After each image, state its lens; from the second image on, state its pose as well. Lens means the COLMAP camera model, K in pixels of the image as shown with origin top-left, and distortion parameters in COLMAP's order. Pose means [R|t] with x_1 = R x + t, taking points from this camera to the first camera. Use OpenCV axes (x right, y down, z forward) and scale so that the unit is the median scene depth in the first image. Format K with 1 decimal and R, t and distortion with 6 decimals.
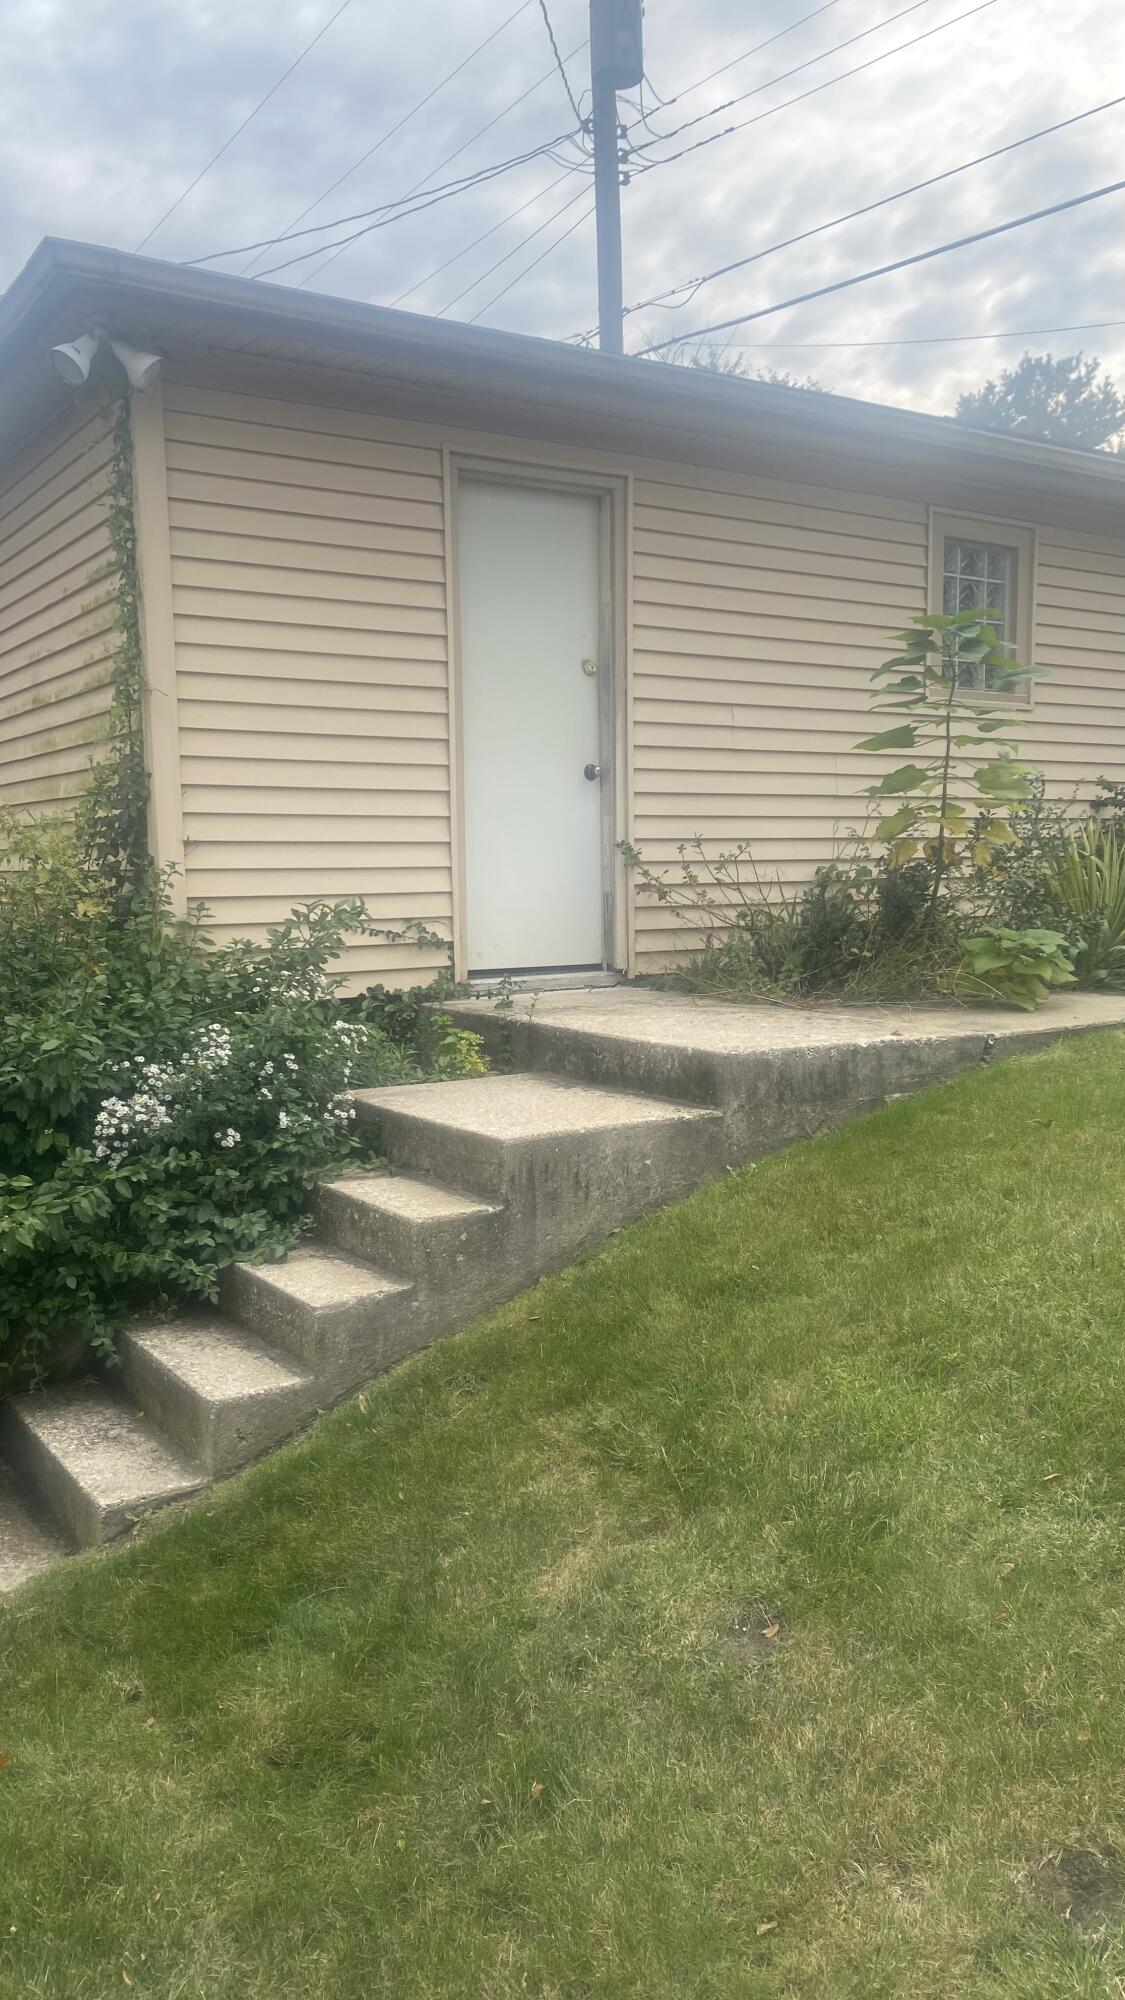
lens RADIAL K [[1555.4, 0, 562.5], [0, 1555.4, 1000.0], [0, 0, 1]] dist [-0.011619, 0.001260]
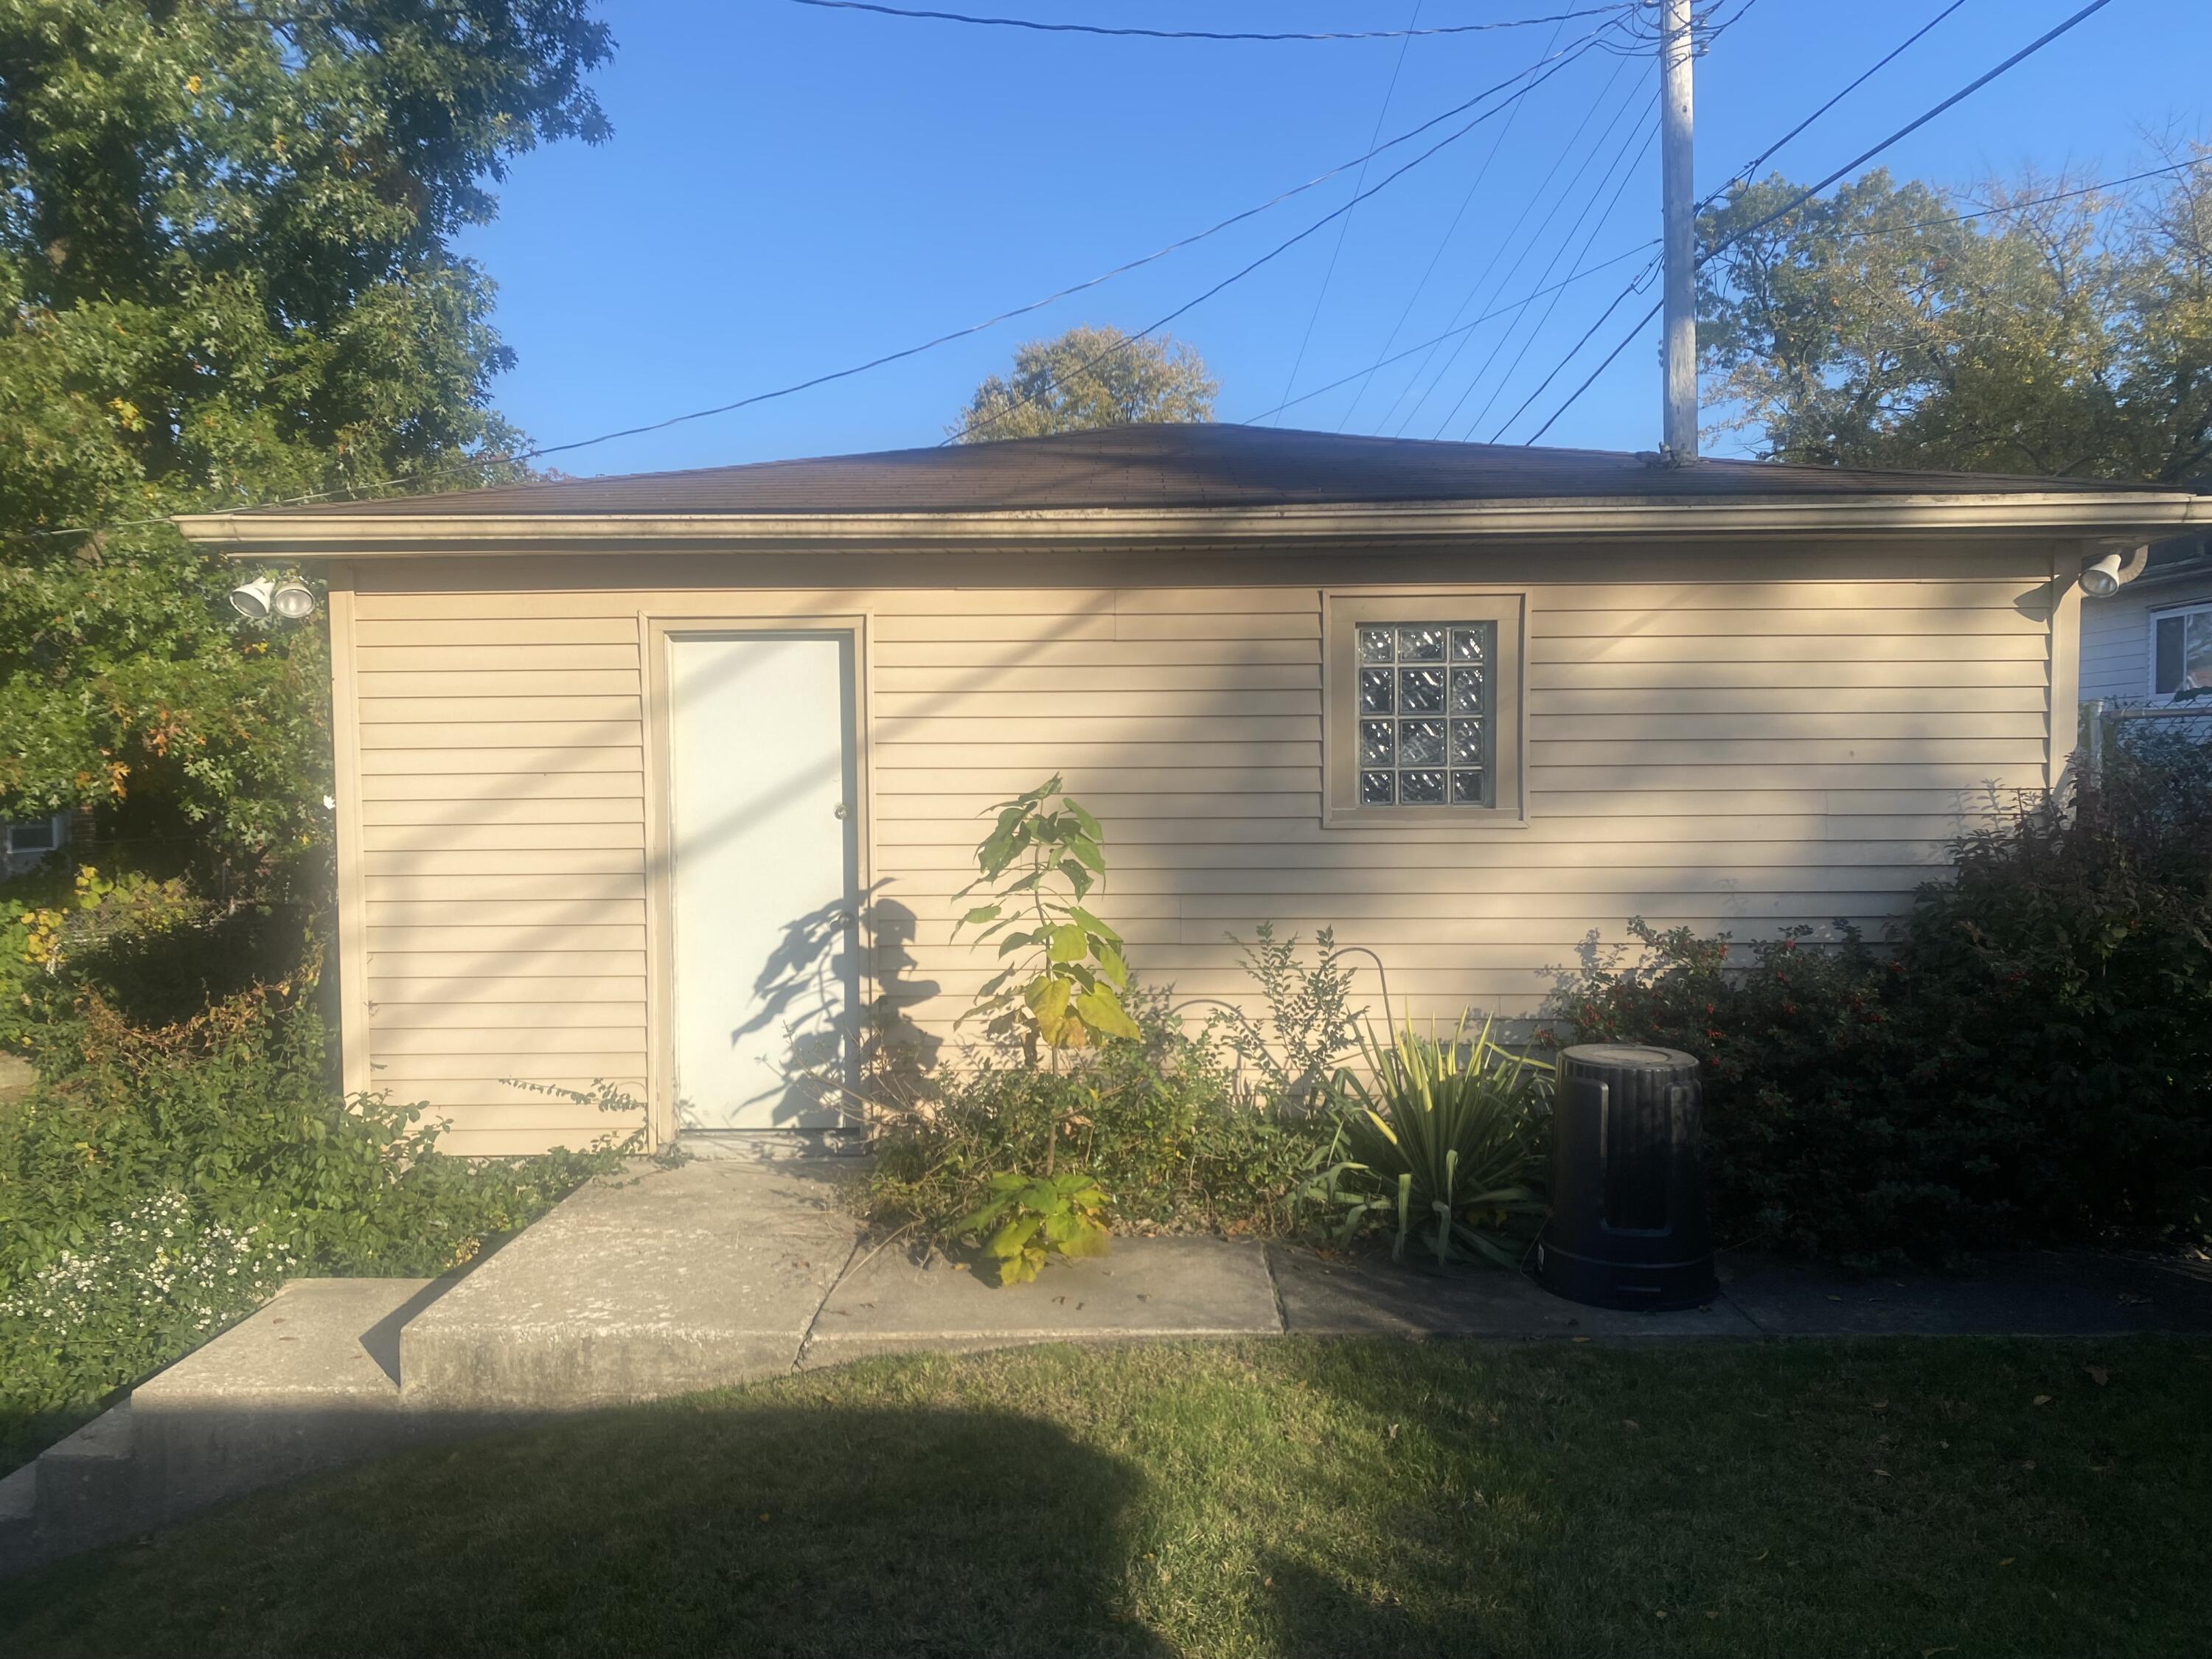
lens RADIAL K [[1676.7, 0, 1106.0], [0, 1676.7, 829.5], [0, 0, 1]] dist [0.022083, -0.010481]
pose [[0.827892, 0.030631, -0.560050, 0.776780], [-0.053393, 0.998277, -0.024329, -0.203645], [0.558340, 0.050044, 0.828101, 0.270765]]
